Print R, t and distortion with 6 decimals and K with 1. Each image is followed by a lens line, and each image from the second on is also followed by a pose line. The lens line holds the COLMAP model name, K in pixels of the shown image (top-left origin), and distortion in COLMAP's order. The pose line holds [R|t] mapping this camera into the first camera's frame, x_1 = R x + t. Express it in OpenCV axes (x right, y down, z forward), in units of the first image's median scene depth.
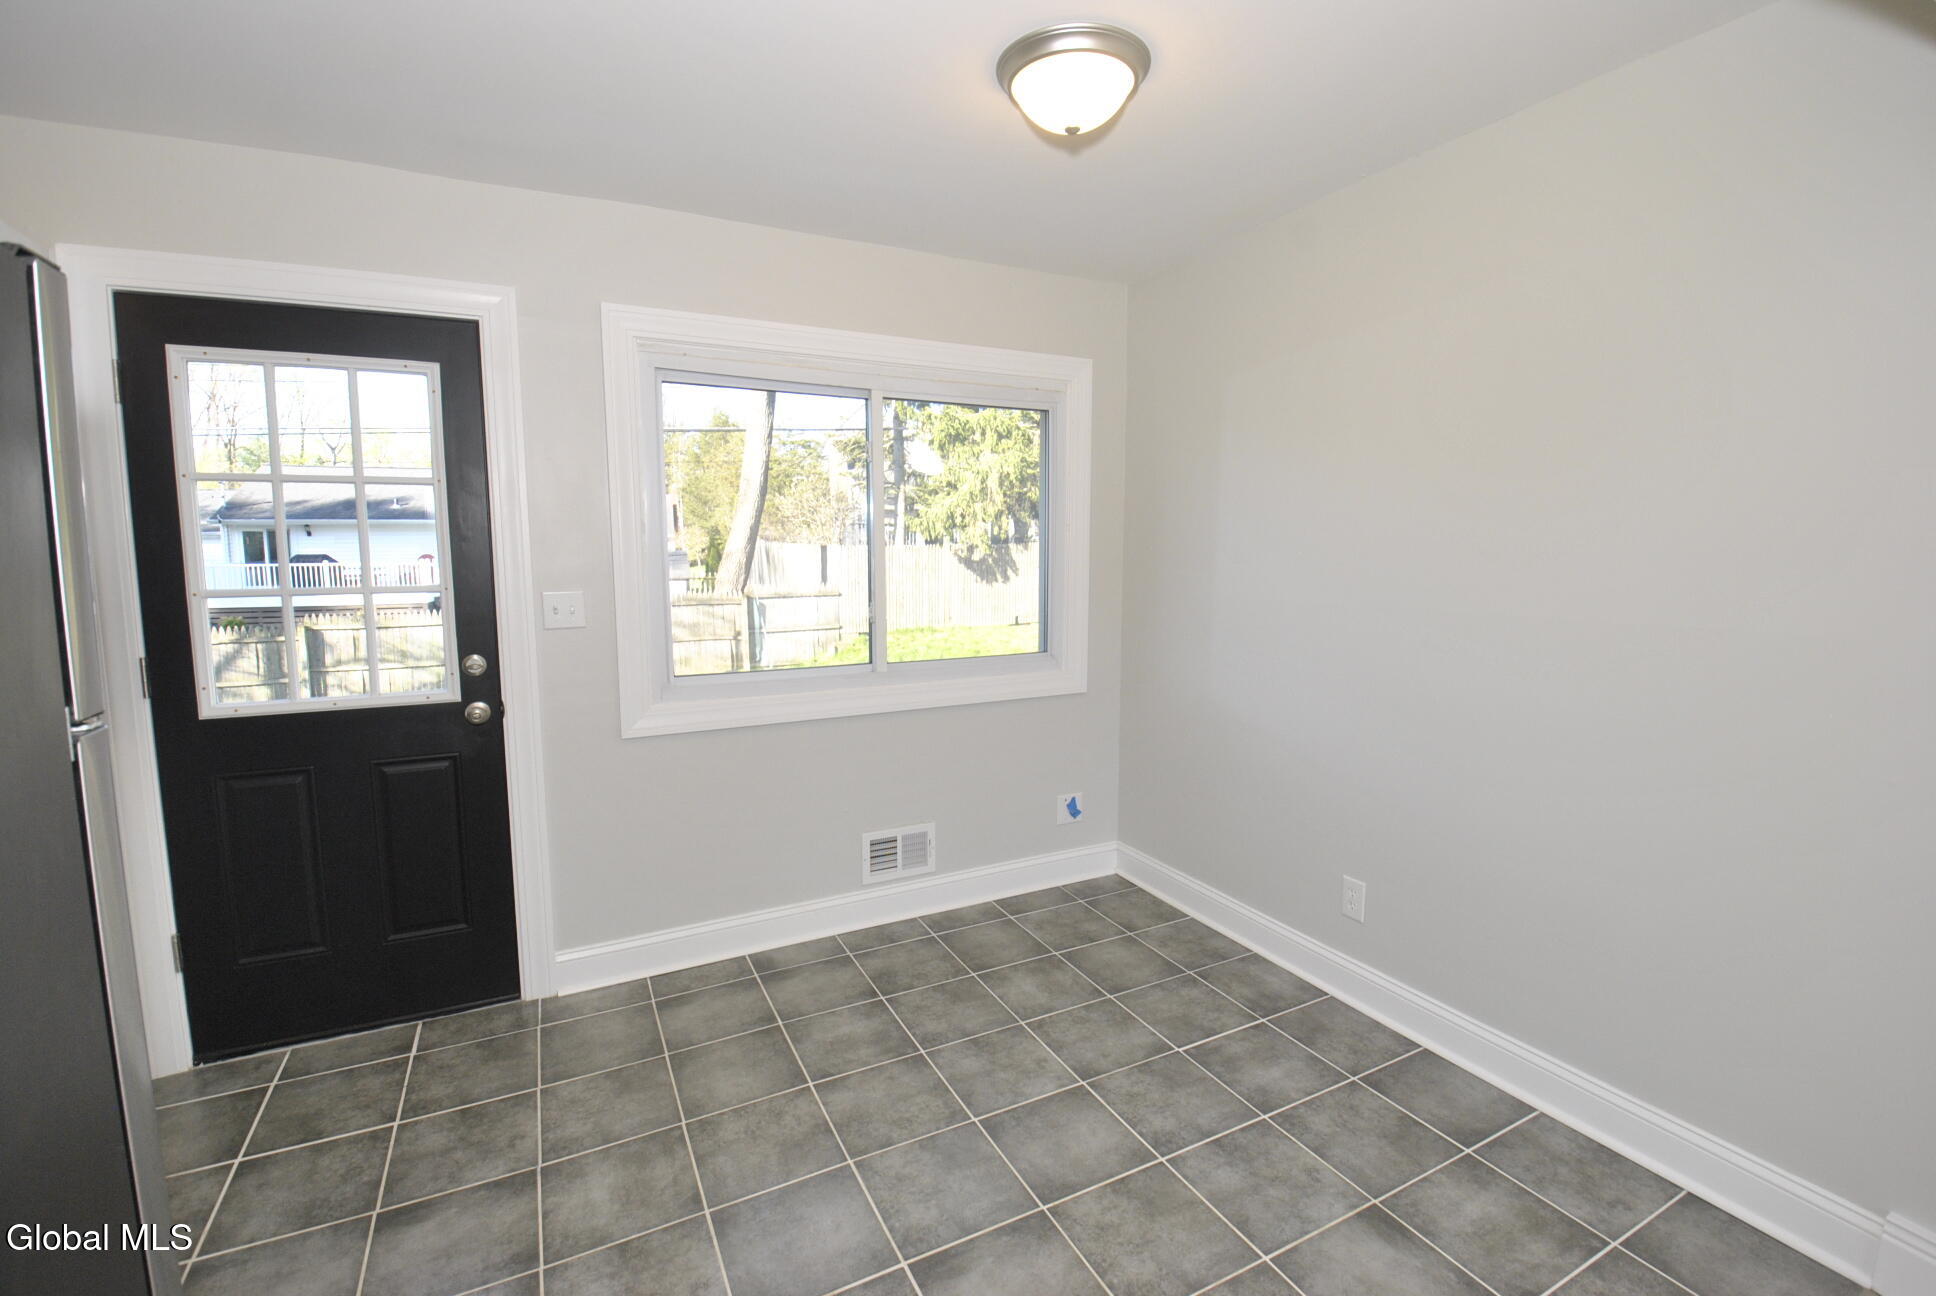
lens RADIAL K [[859.0, 0, 974.7], [0, 859.0, 634.9], [0, 0, 1]] dist [-0.001027, -0.012262]
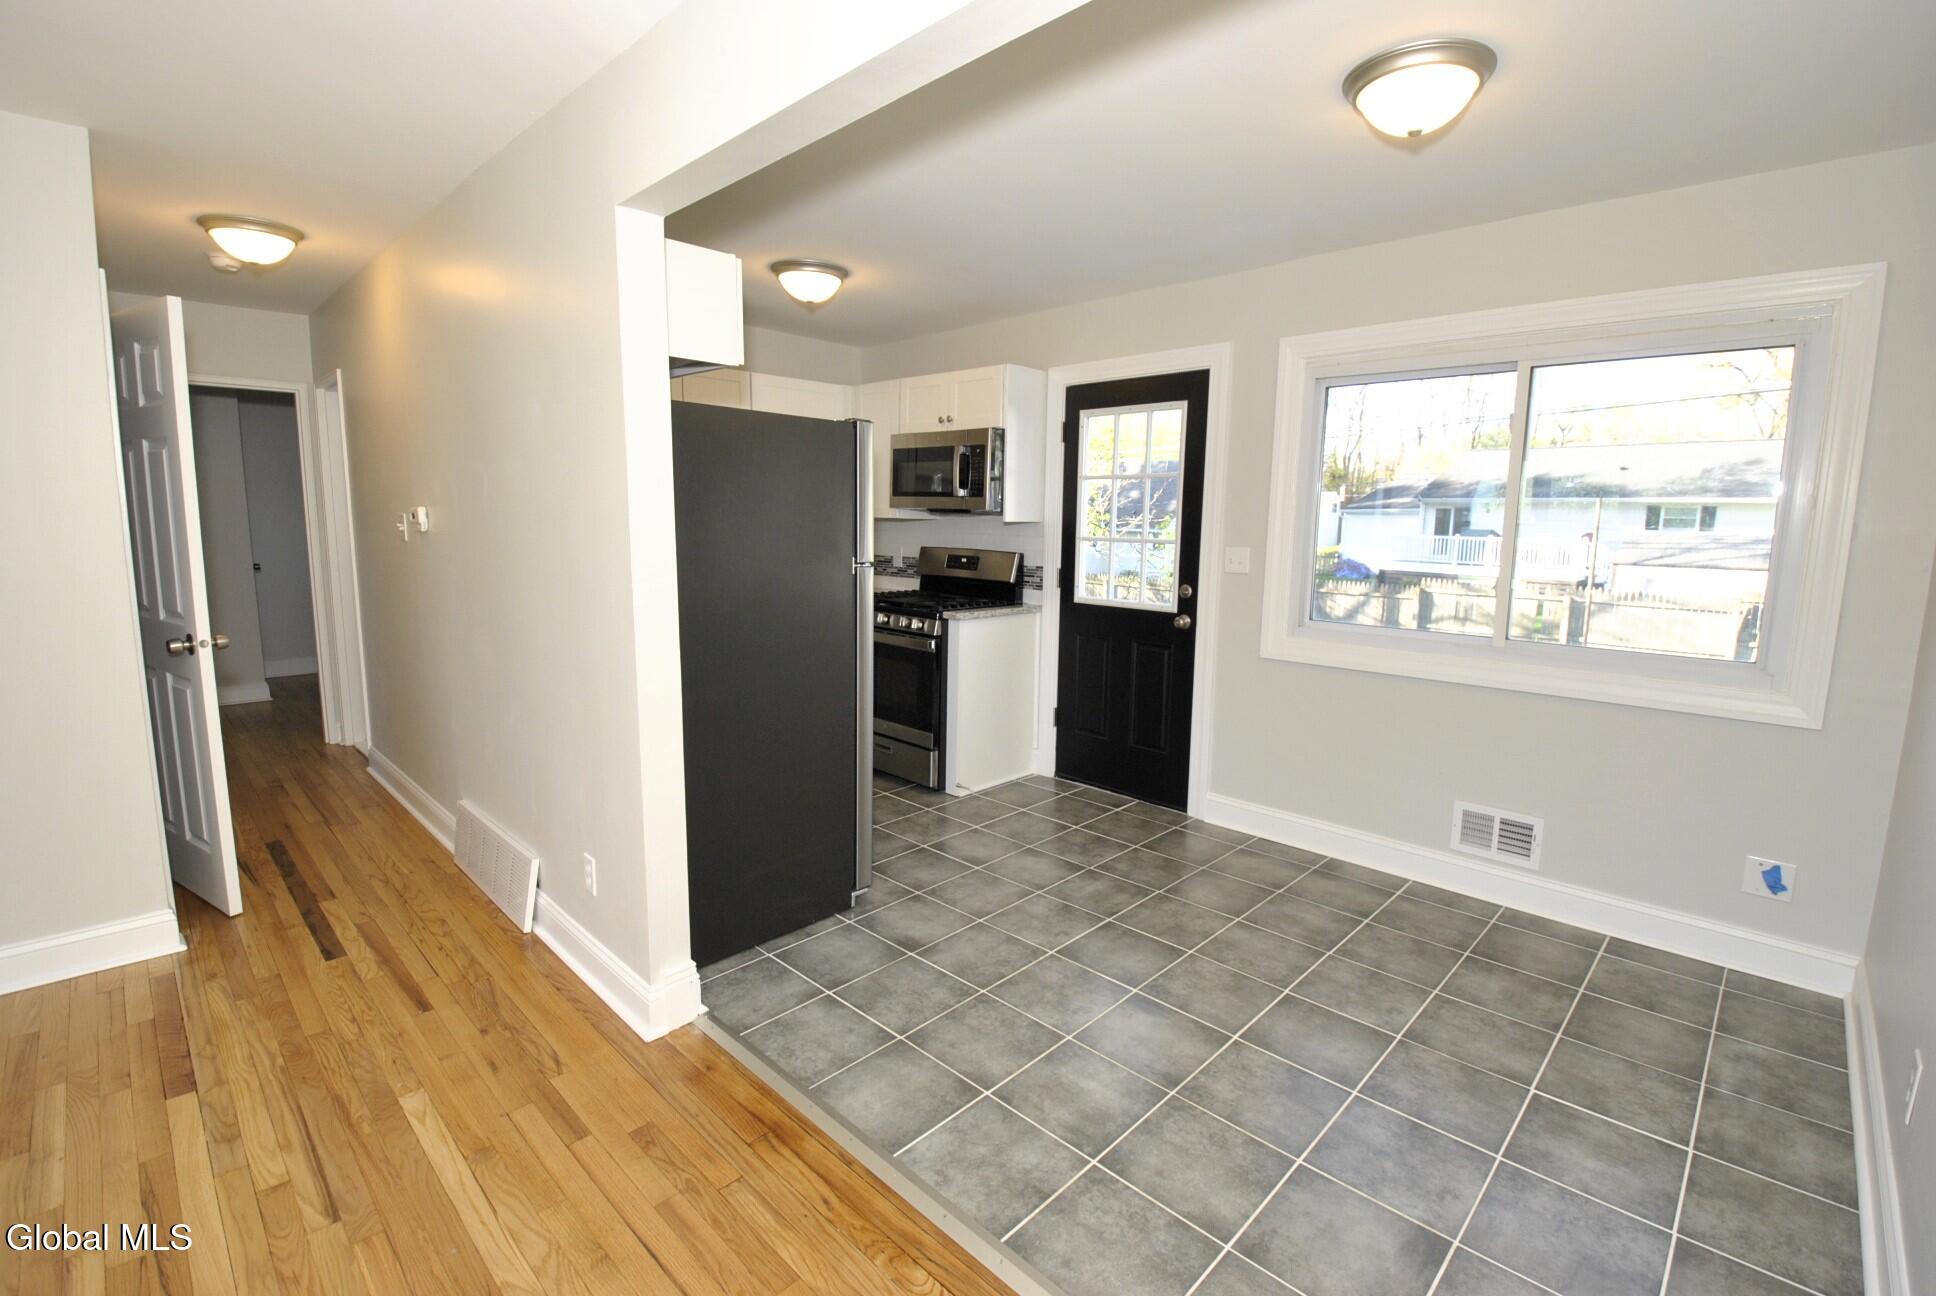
lens RADIAL K [[859.0, 0, 979.4], [0, 859.0, 641.9], [0, 0, 1]] dist [-0.001027, -0.012262]
pose [[0.320871, 0.145867, -0.935823, 0.735866], [-0.114570, 0.986791, 0.114528, -0.010037], [0.940168, 0.070468, 0.333345, 0.119979]]
